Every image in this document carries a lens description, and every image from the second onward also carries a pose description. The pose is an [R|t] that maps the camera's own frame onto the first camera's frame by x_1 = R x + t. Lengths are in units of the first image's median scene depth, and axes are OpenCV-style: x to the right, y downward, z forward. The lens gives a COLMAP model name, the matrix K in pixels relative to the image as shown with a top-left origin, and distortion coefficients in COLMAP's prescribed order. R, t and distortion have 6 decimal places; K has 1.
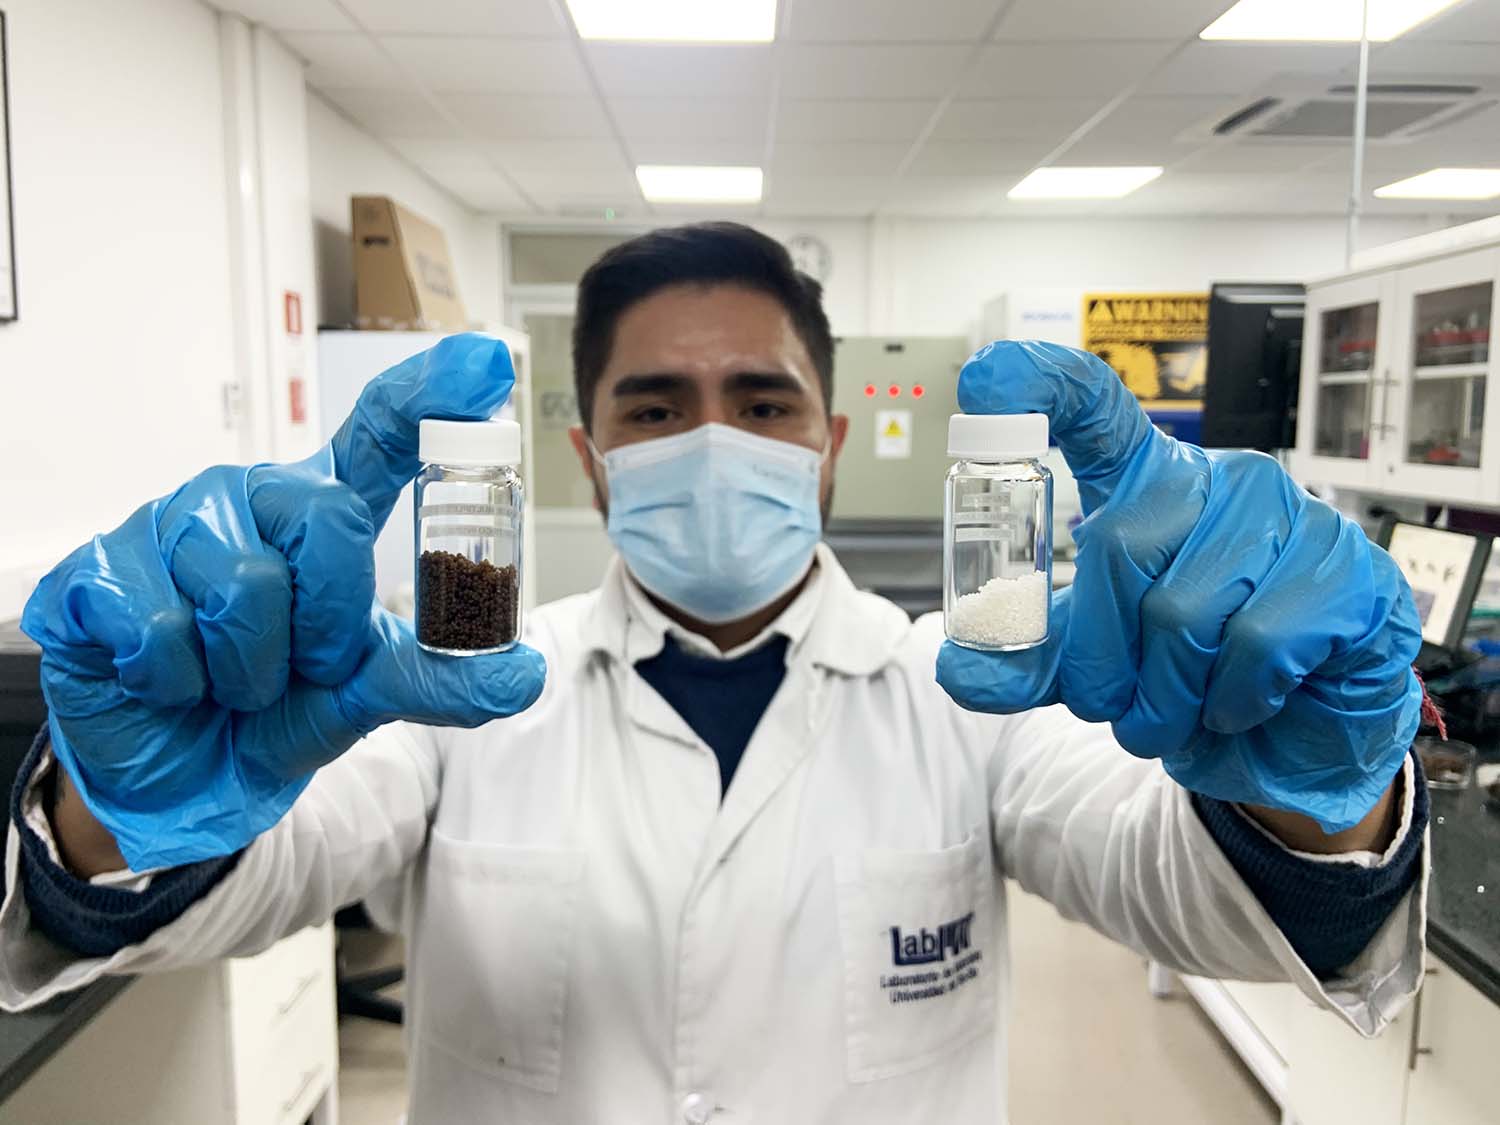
lens RADIAL K [[1138.2, 0, 747.4], [0, 1138.2, 563.6], [0, 0, 1]] dist [0.051623, -0.042879]
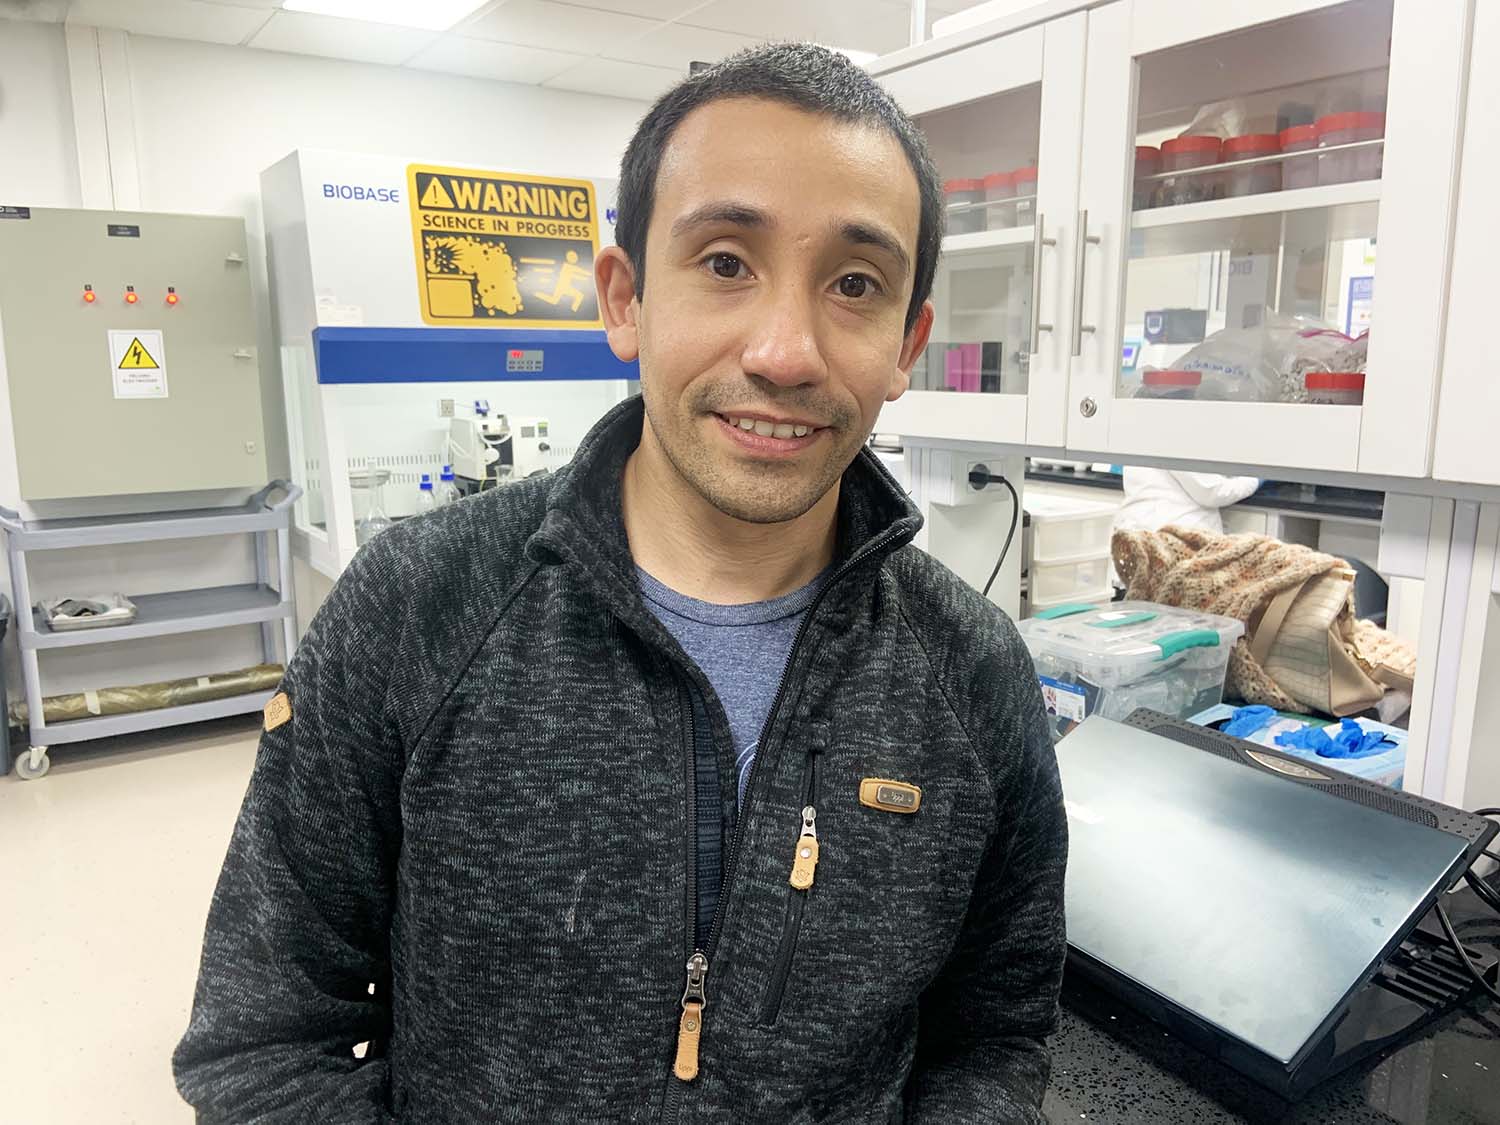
lens RADIAL K [[1138.2, 0, 753.7], [0, 1138.2, 563.3], [0, 0, 1]] dist [0.051623, -0.042879]
pose [[0.835709, -0.106343, 0.538778, 0.059047], [0.075836, 0.994020, 0.078567, -0.026863], [-0.543911, -0.024800, 0.838776, 0.269531]]
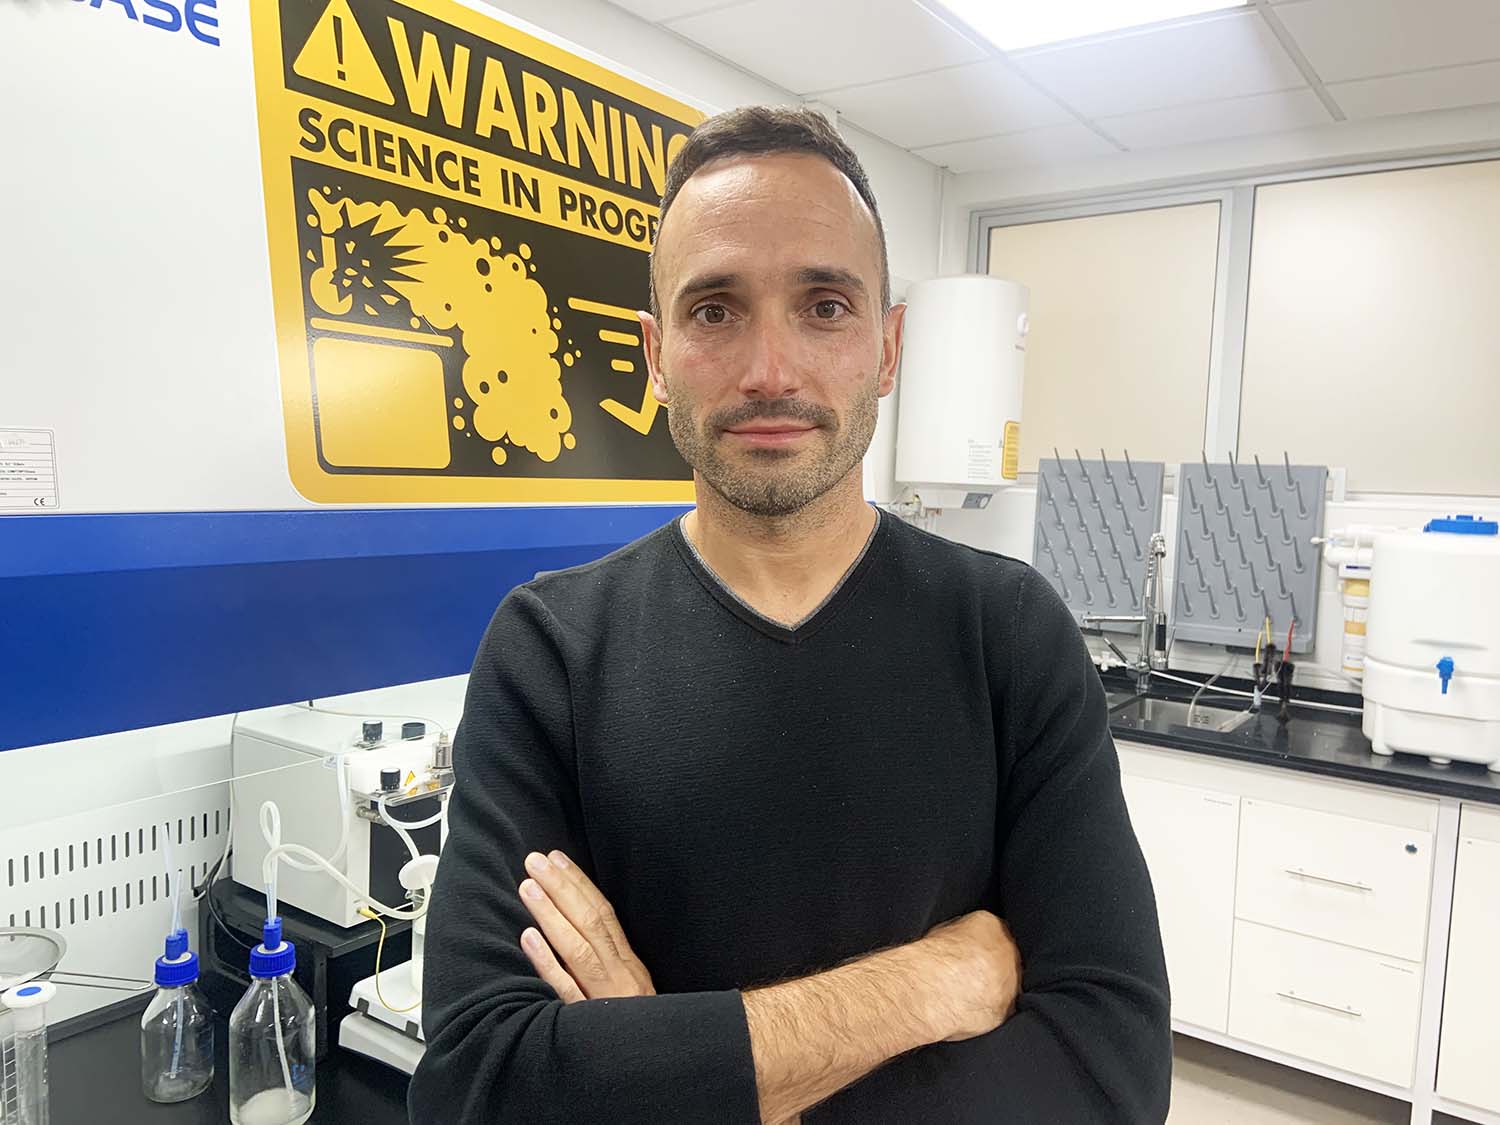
lens RADIAL K [[1138.2, 0, 753.0], [0, 1138.2, 552.3], [0, 0, 1]] dist [0.051623, -0.042879]
pose [[0.587356, -0.047796, 0.807916, 0.179229], [0.077977, 0.996953, 0.002290, -0.121972], [-0.805564, 0.061654, 0.589293, 0.821599]]
